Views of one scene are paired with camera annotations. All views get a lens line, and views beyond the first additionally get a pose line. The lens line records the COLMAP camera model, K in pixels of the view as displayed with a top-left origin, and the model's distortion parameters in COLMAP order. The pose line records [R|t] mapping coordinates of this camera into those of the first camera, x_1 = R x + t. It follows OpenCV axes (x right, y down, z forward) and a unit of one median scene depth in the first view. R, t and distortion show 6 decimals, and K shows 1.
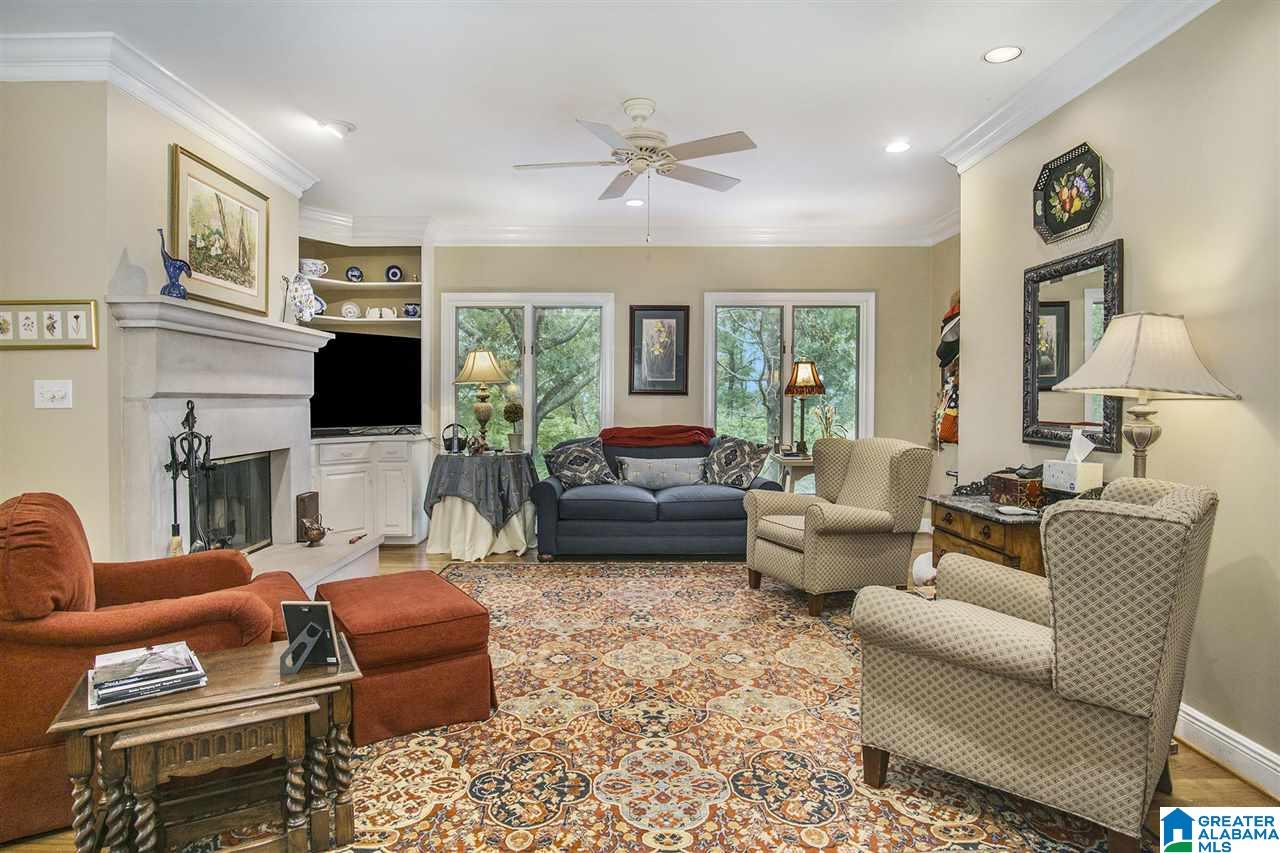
lens RADIAL K [[712.4, 0, 637.2], [0, 712.4, 402.1], [0, 0, 1]] dist [-0.003332, 0.000718]
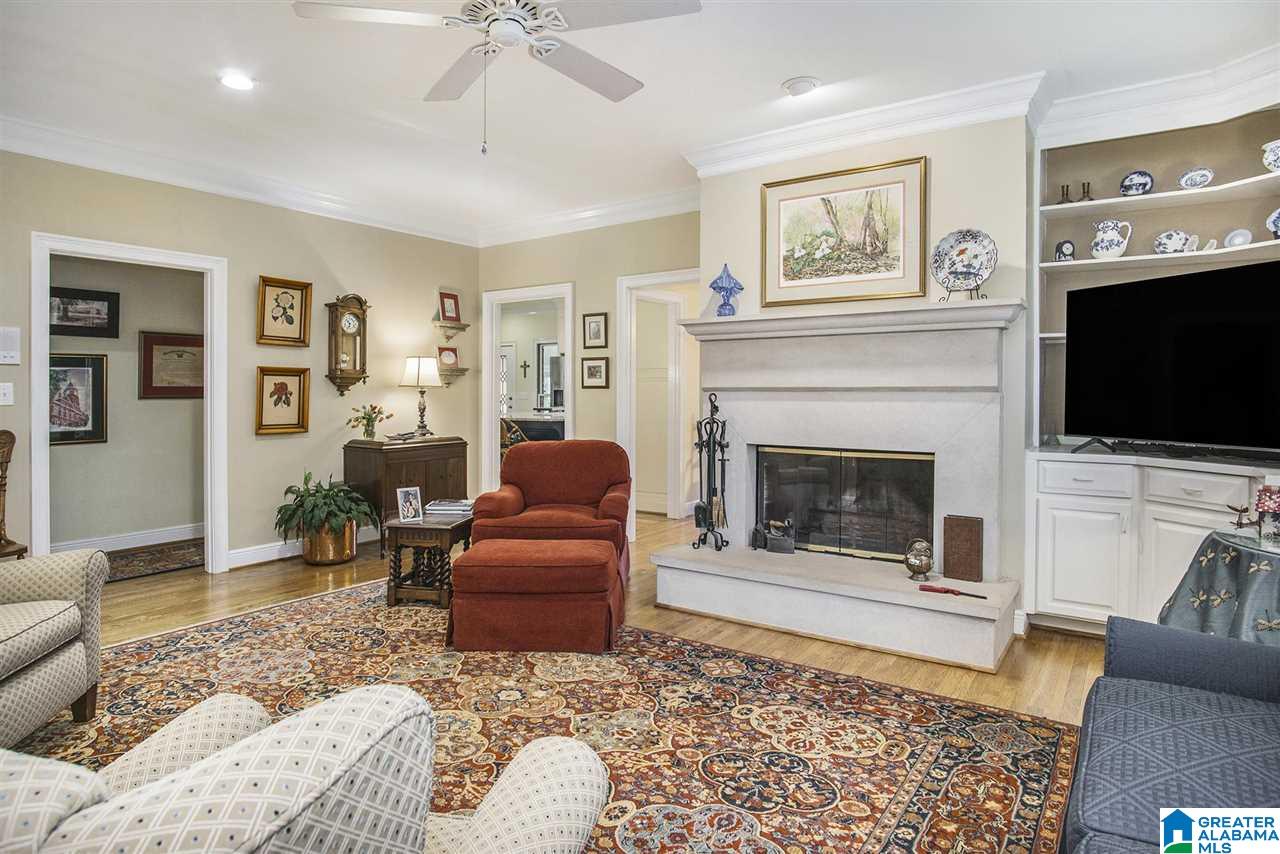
lens RADIAL K [[712.4, 0, 637.2], [0, 712.4, 402.6], [0, 0, 1]] dist [-0.003332, 0.000718]
pose [[-0.588911, 0.019285, -0.807968, 0.630393], [0.001119, 0.999734, 0.023047, -0.021339], [0.808197, 0.012668, -0.588776, 2.078647]]
